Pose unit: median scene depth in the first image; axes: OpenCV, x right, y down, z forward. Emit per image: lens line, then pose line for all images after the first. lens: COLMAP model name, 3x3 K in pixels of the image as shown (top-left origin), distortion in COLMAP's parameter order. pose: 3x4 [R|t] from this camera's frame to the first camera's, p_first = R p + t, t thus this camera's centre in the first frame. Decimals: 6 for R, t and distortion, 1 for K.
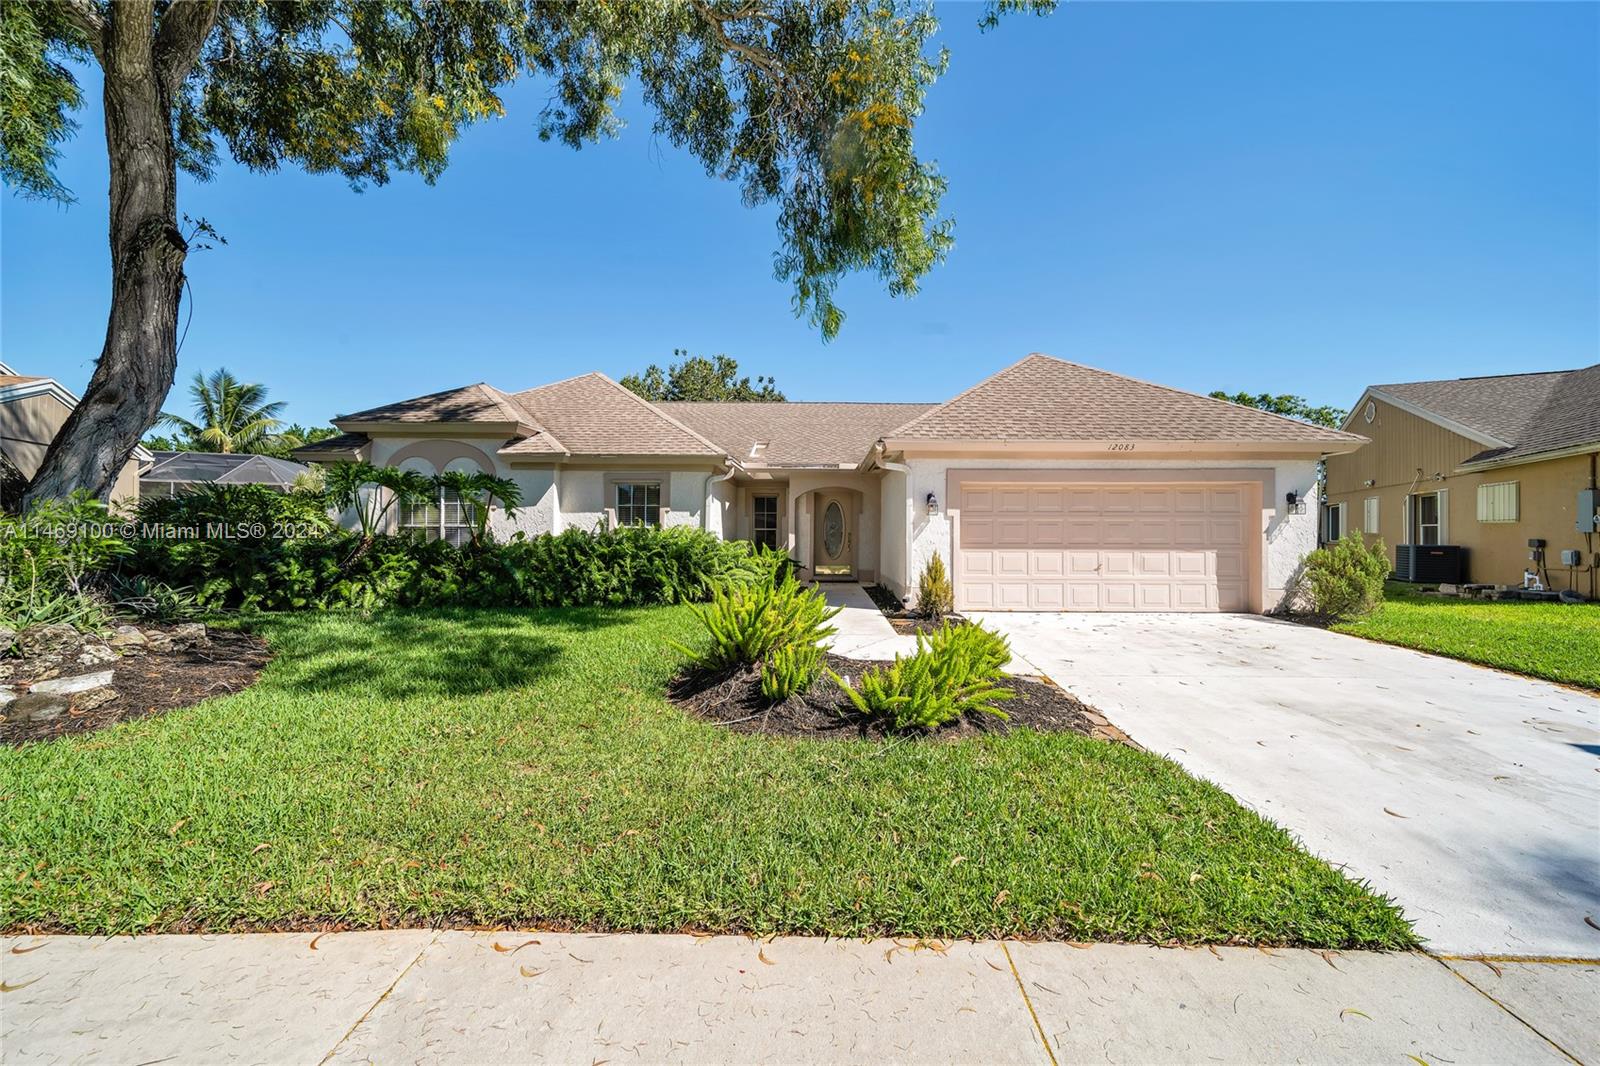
lens RADIAL K [[583.4, 0, 800.0], [0, 583.4, 533.0], [0, 0, 1]] dist [0.000377, 0.000047]
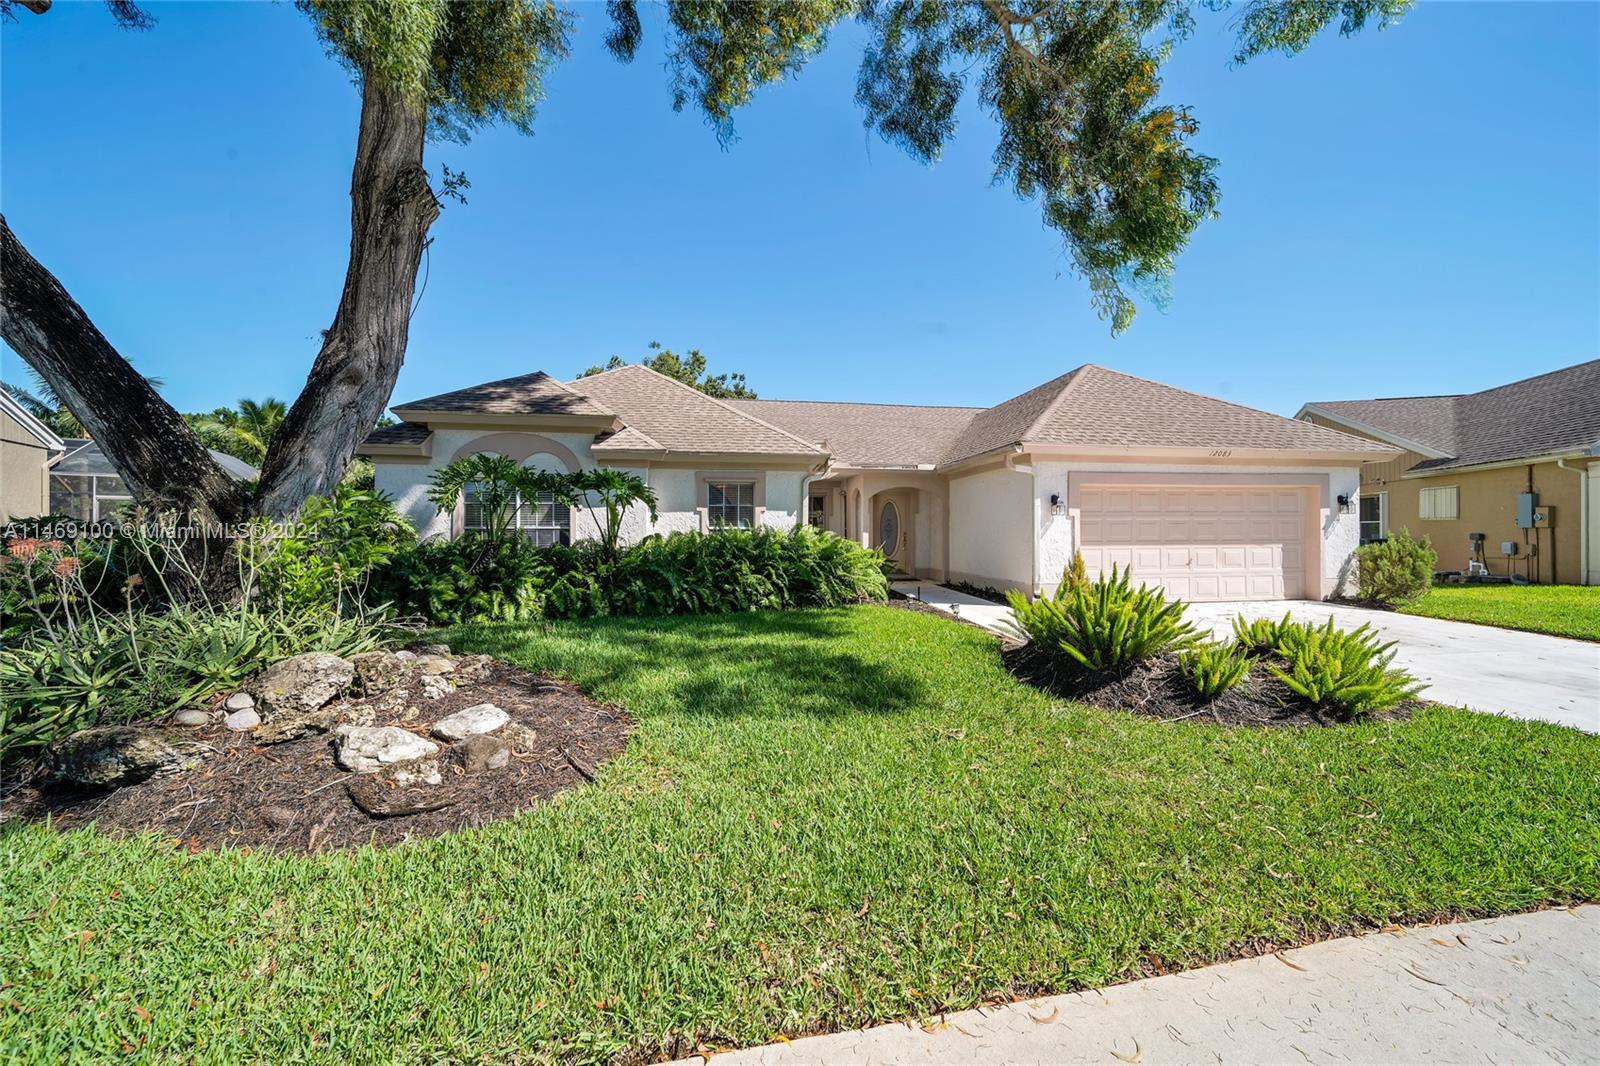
lens RADIAL K [[577.6, 0, 800.0], [0, 577.6, 533.0], [0, 0, 1]] dist [0.000534, -0.000047]
pose [[0.985870, -0.007522, 0.167342, -0.394486], [0.006904, 0.999967, 0.004278, -0.005796], [-0.167369, -0.003063, 0.985890, 0.046648]]
